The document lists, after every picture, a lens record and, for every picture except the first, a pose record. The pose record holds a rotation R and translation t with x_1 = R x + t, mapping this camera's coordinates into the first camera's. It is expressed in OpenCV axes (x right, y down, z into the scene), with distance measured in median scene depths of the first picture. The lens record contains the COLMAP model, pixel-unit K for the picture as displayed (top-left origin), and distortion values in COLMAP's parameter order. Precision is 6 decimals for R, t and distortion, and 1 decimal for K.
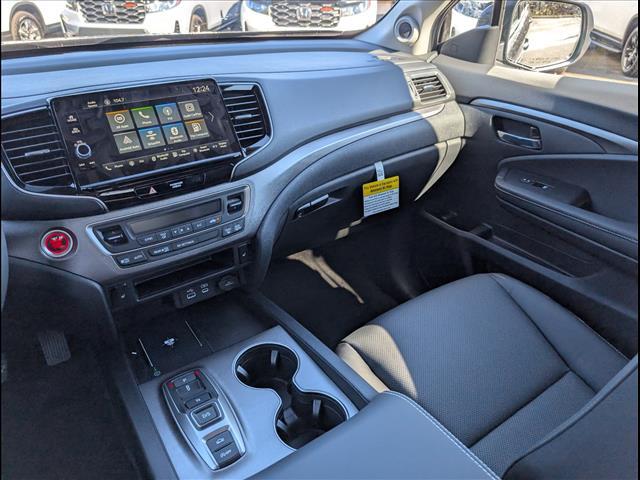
lens RADIAL K [[453.8, 0, 320.6], [0, 453.8, 242.2], [0, 0, 1]] dist [0.005039, -0.002703]
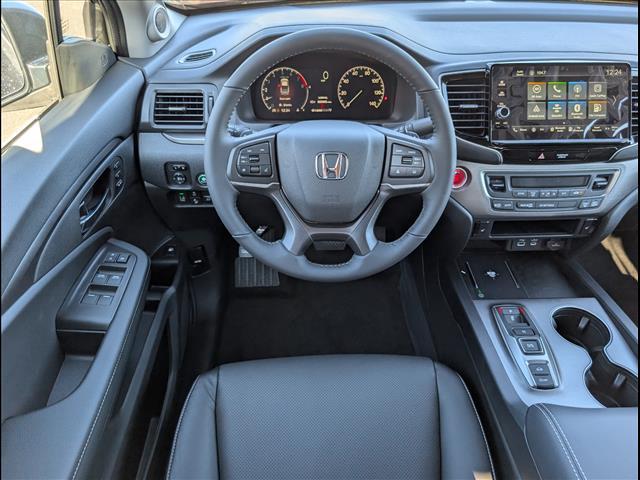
lens RADIAL K [[453.8, 0, 320.9], [0, 453.8, 237.3], [0, 0, 1]] dist [0.005039, -0.002703]
pose [[0.848355, 0.348274, -0.398748, -0.307182], [-0.279808, 0.934331, 0.220757, -0.015703], [0.449446, -0.075707, 0.890093, -0.325107]]
